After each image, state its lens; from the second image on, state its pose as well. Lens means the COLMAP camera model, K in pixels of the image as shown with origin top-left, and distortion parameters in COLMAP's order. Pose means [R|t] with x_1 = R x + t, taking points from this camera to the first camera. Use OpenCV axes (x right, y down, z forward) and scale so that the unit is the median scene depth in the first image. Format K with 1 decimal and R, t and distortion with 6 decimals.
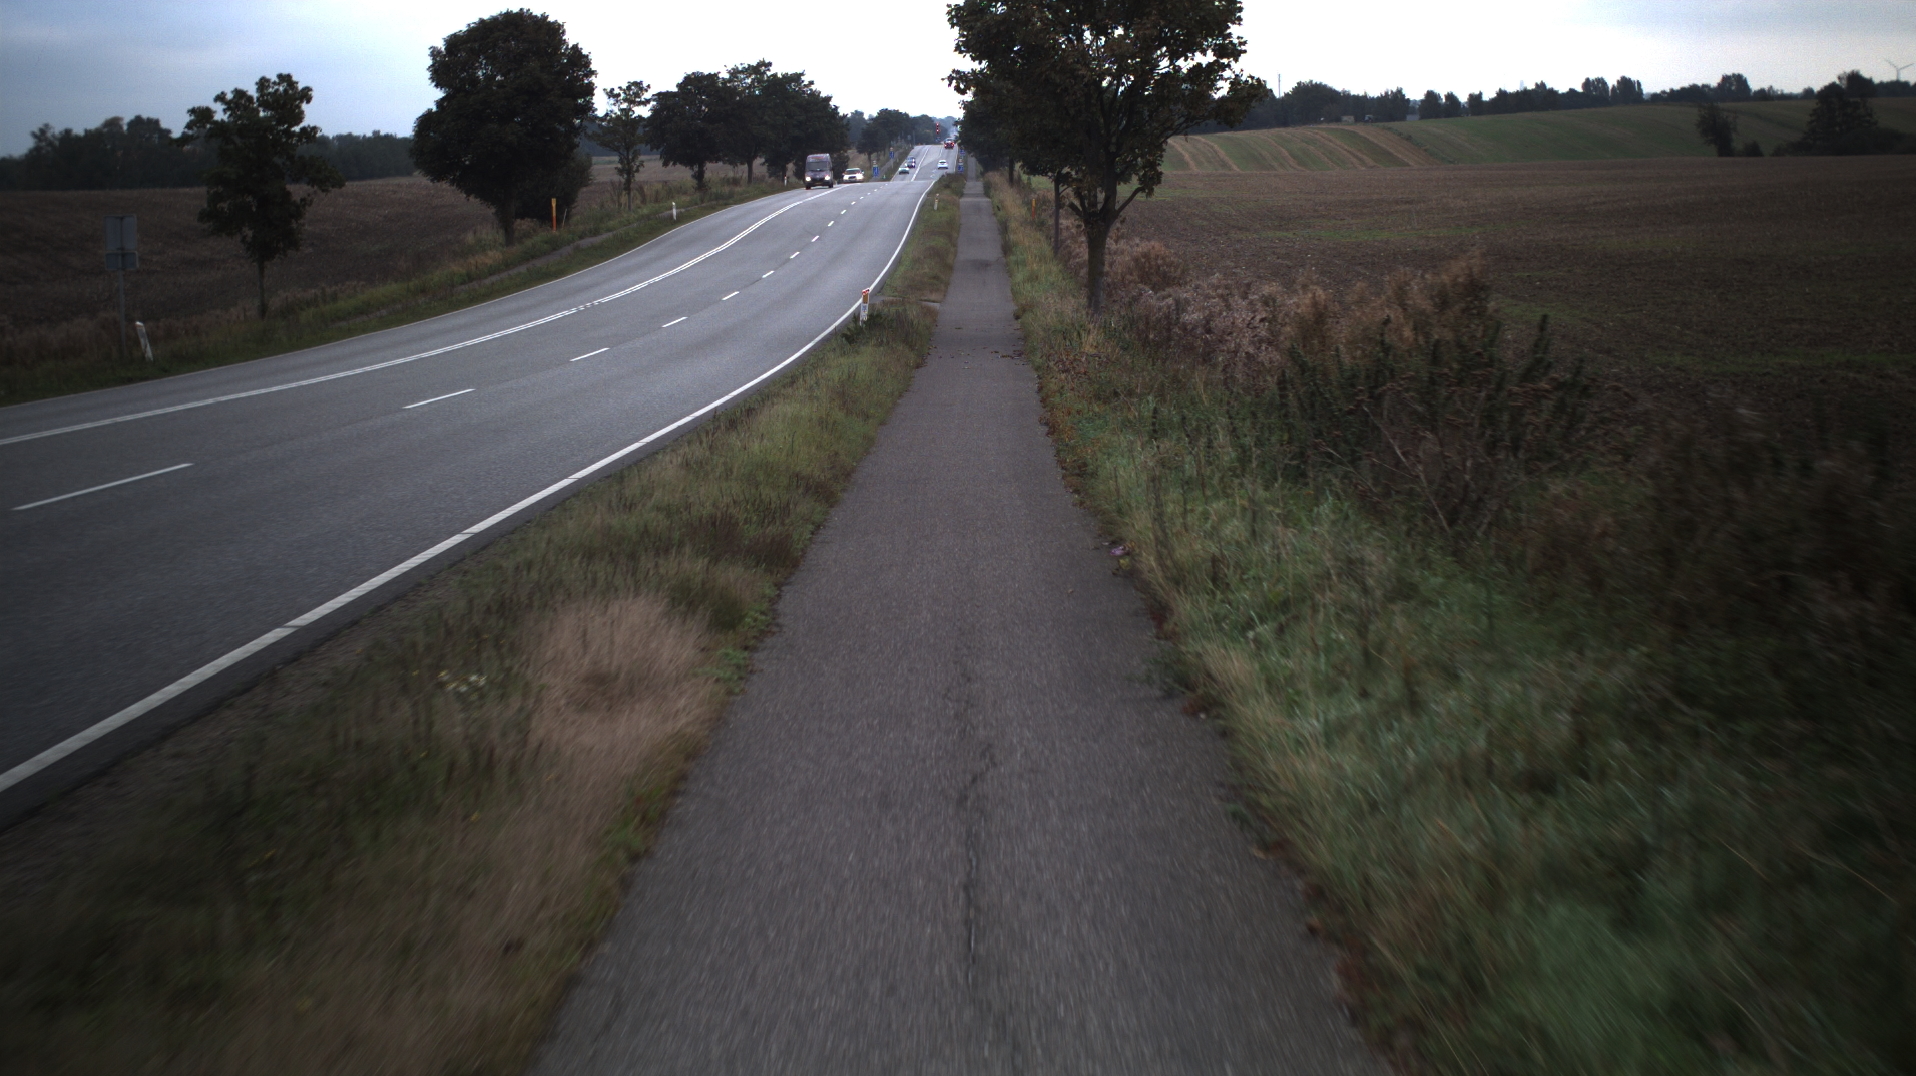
lens RADIAL K [[3453.2, 0, 958.0], [0, 3453.2, 538.0], [0, 0, 1]] dist [-0.216967, 0.072080]
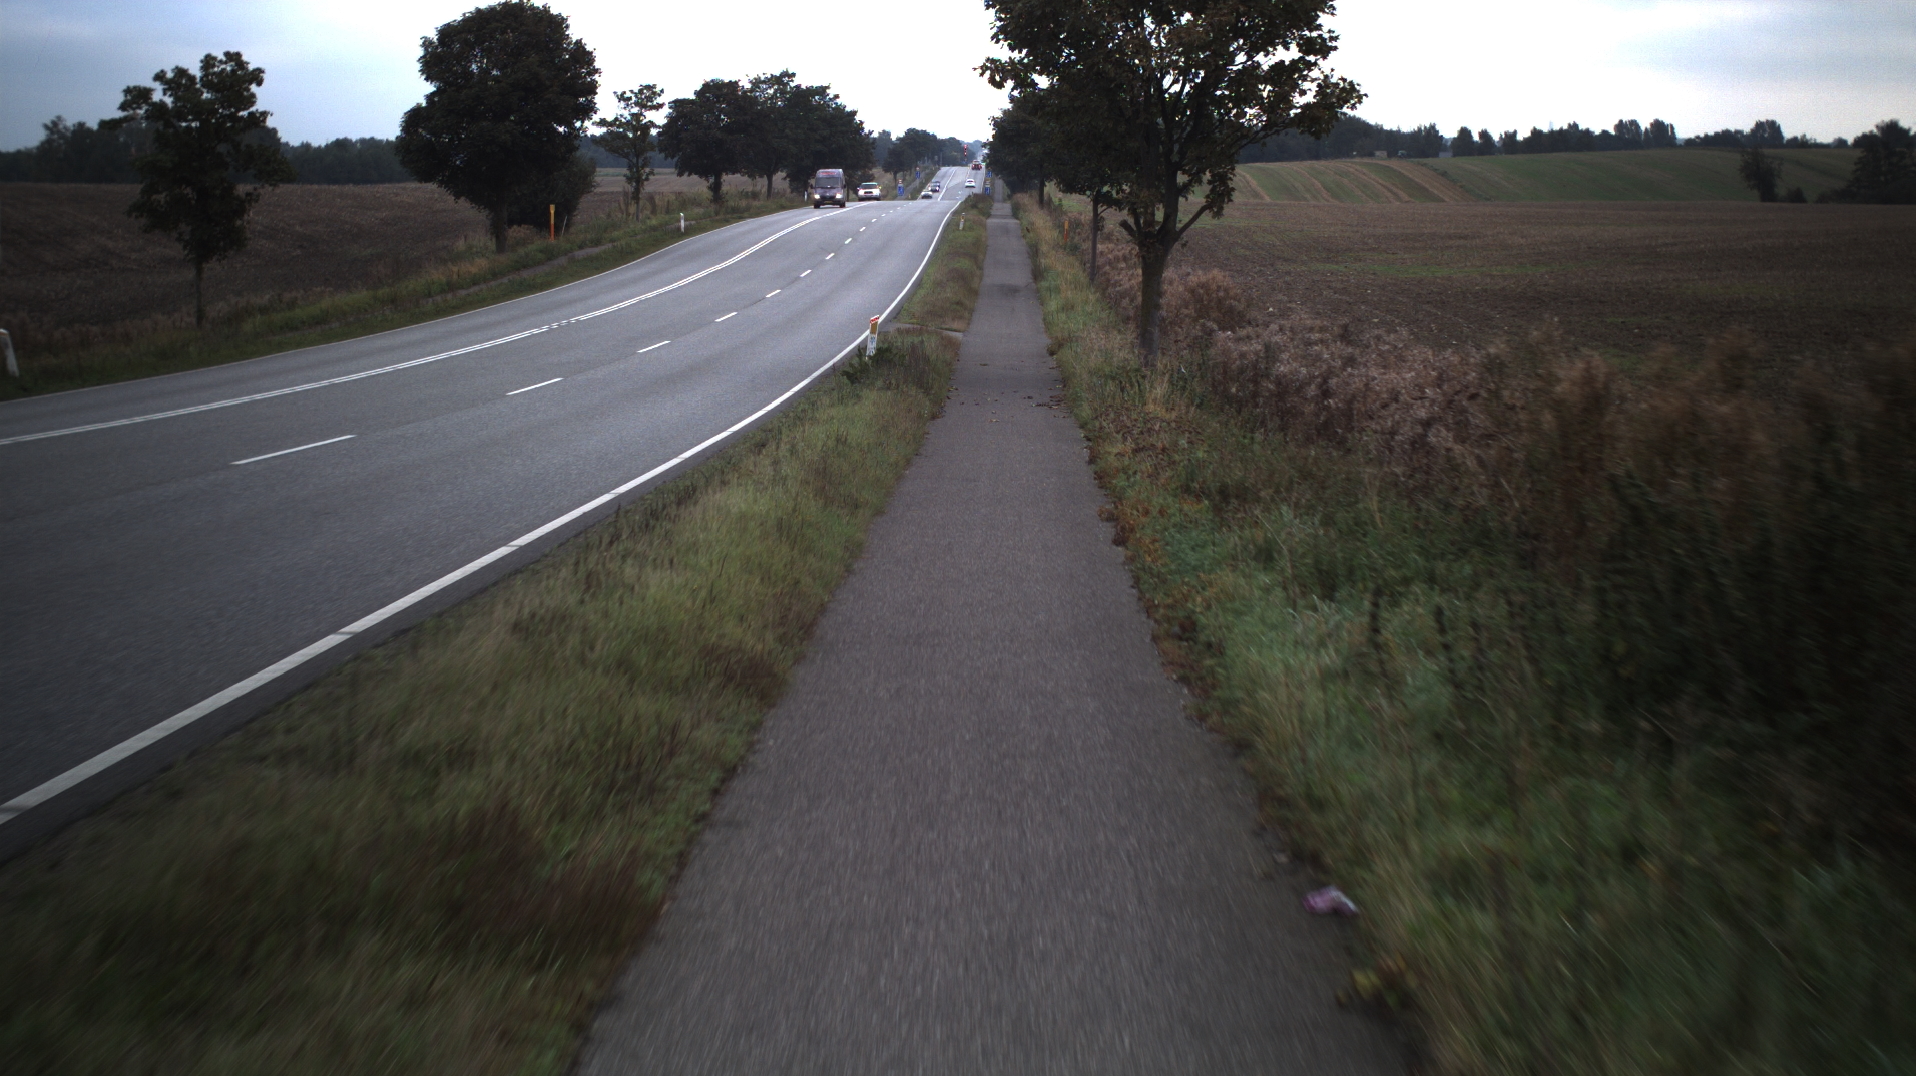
lens RADIAL K [[3453.2, 0, 958.0], [0, 3453.2, 538.0], [0, 0, 1]] dist [-0.216967, 0.072080]
pose [[0.999507, 0.031085, -0.004490, -0.000569], [-0.031115, 0.999494, -0.006645, -0.006116], [0.004281, 0.006782, 0.999968, 0.074214]]
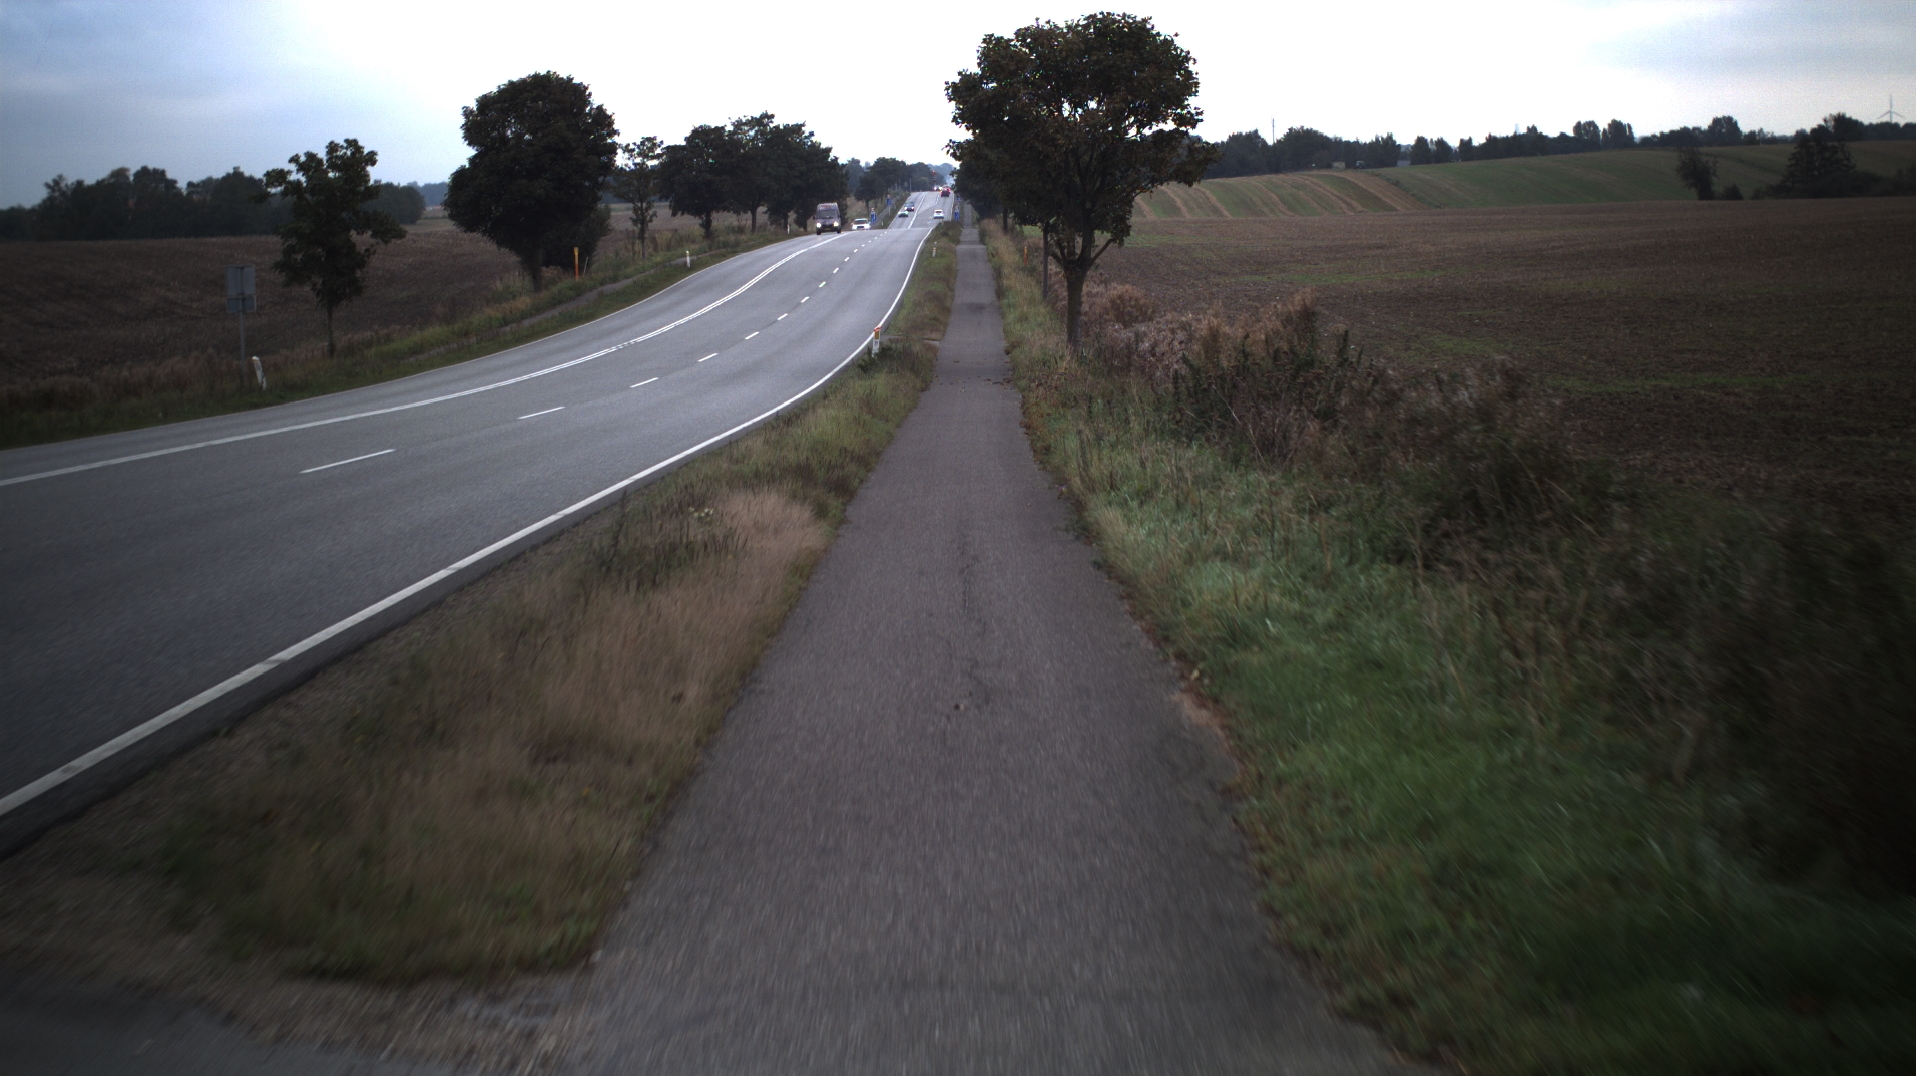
lens RADIAL K [[3453.2, 0, 958.0], [0, 3453.2, 538.0], [0, 0, 1]] dist [-0.216967, 0.072080]
pose [[0.999990, -0.004381, 0.000696, -0.000179], [0.004390, 0.999904, -0.013161, 0.006562], [-0.000638, 0.013164, 0.999913, -0.074104]]
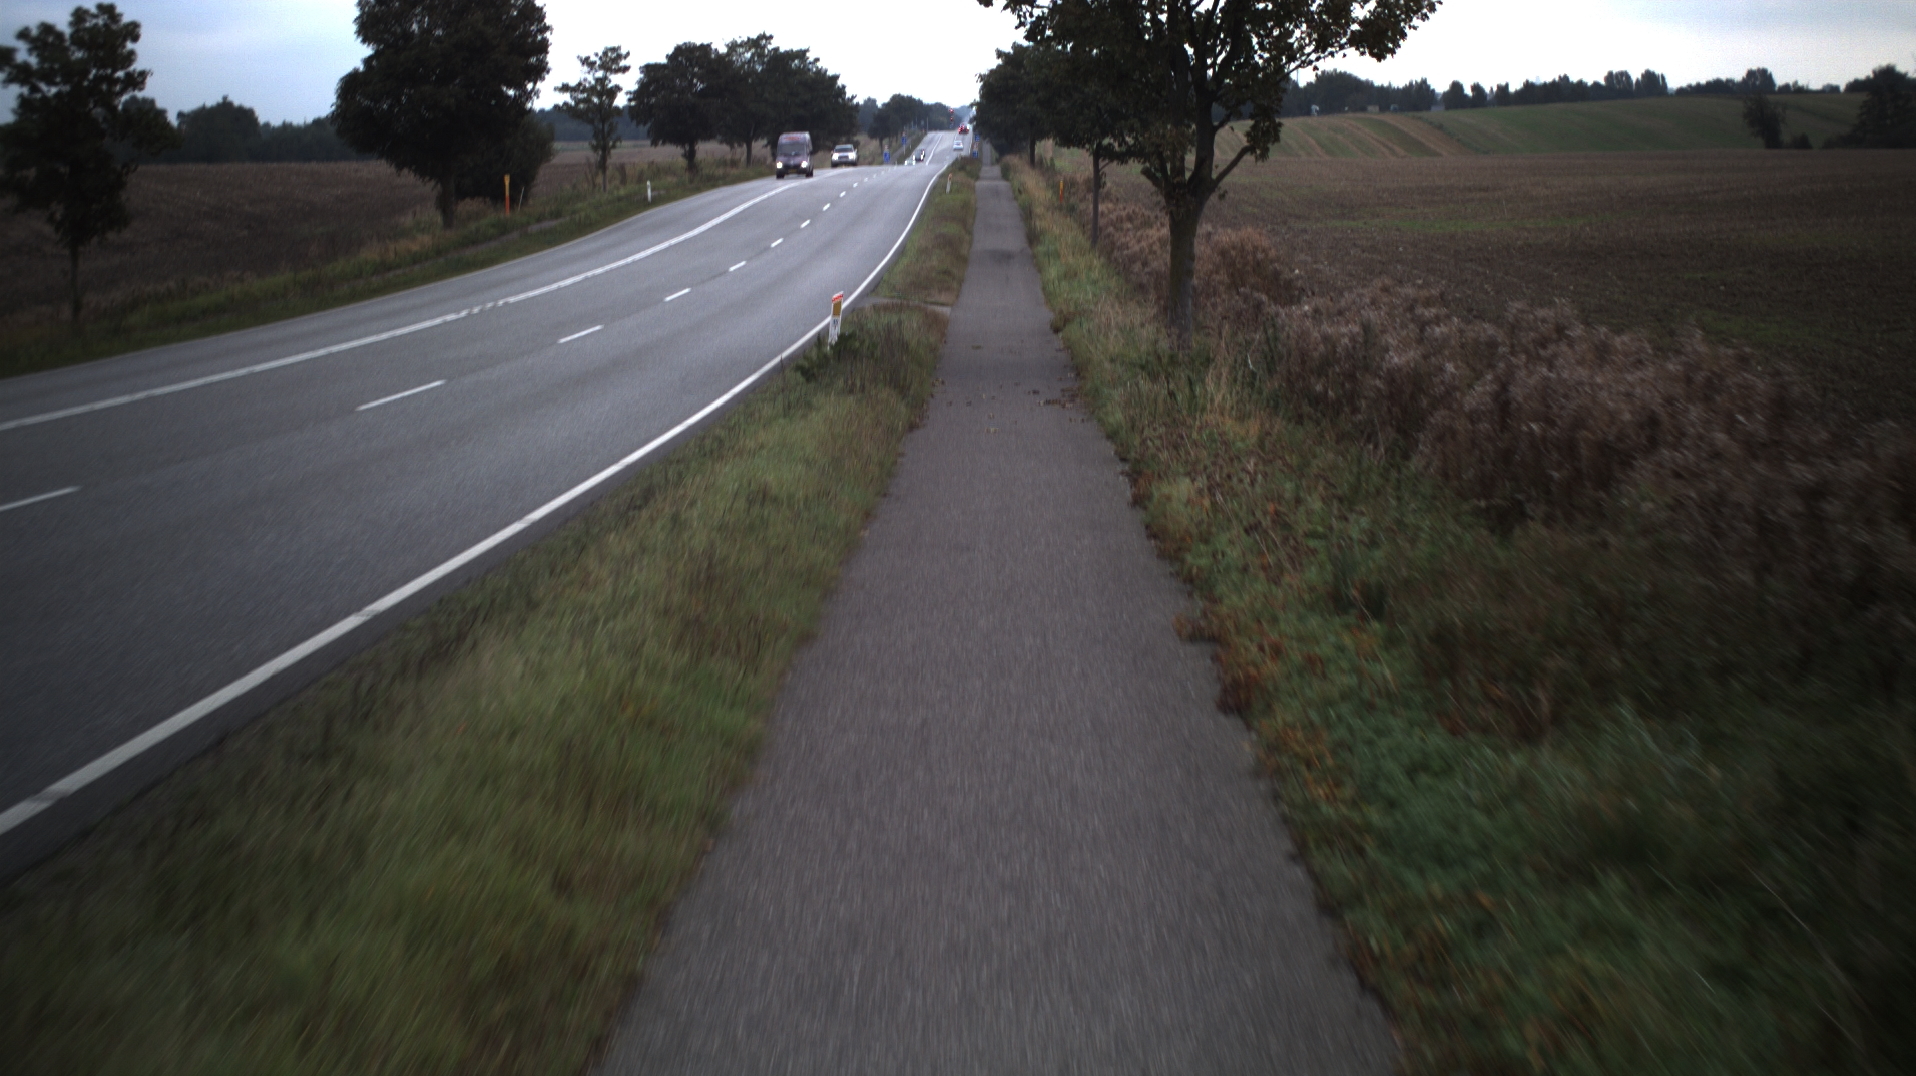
lens RADIAL K [[3453.2, 0, 958.0], [0, 3453.2, 538.0], [0, 0, 1]] dist [-0.216967, 0.072080]
pose [[0.999956, 0.008833, -0.003086, -0.000573], [-0.008824, 0.999957, 0.002929, -0.012039], [0.003112, -0.002901, 0.999991, 0.148216]]
